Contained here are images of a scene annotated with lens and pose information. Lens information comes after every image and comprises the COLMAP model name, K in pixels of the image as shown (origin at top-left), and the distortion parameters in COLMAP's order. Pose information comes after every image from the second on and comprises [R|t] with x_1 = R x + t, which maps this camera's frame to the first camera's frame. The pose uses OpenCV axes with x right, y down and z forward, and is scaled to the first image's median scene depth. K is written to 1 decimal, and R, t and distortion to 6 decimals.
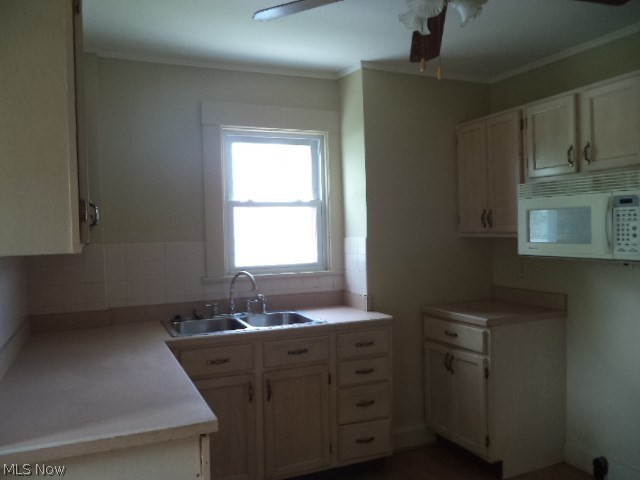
lens RADIAL K [[525.2, 0, 320.0], [0, 525.2, 240.0], [0, 0, 1]] dist [-0.006299, -0.003664]
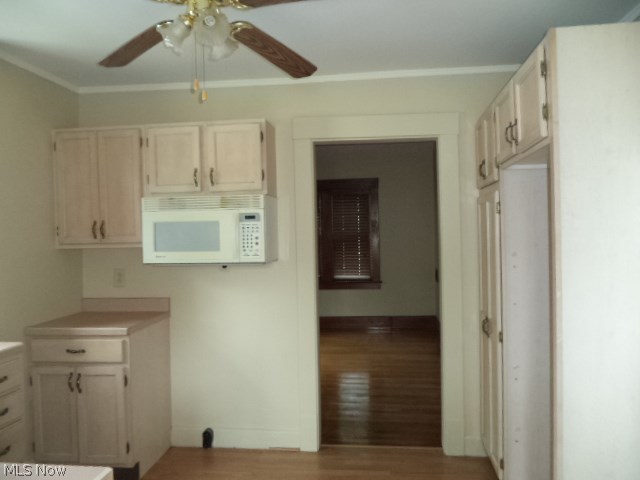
lens RADIAL K [[525.2, 0, 320.0], [0, 525.2, 240.0], [0, 0, 1]] dist [-0.006299, -0.003664]
pose [[0.517494, -0.004284, 0.855676, -0.351811], [0.027147, 0.999566, -0.011414, 0.001609], [-0.855256, 0.029136, 0.517386, 0.139073]]
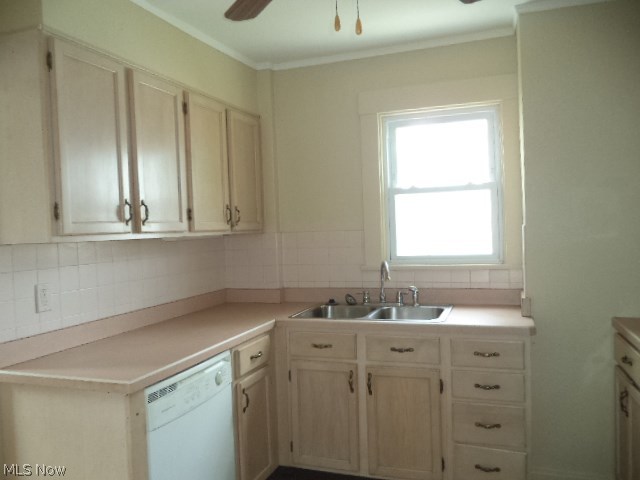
lens RADIAL K [[525.2, 0, 320.0], [0, 525.2, 240.0], [0, 0, 1]] dist [-0.006299, -0.003664]
pose [[0.714773, 0.013821, -0.699220, 0.470662], [0.009443, 0.999523, 0.029409, -0.009415], [0.699293, -0.027624, 0.714301, 0.225107]]
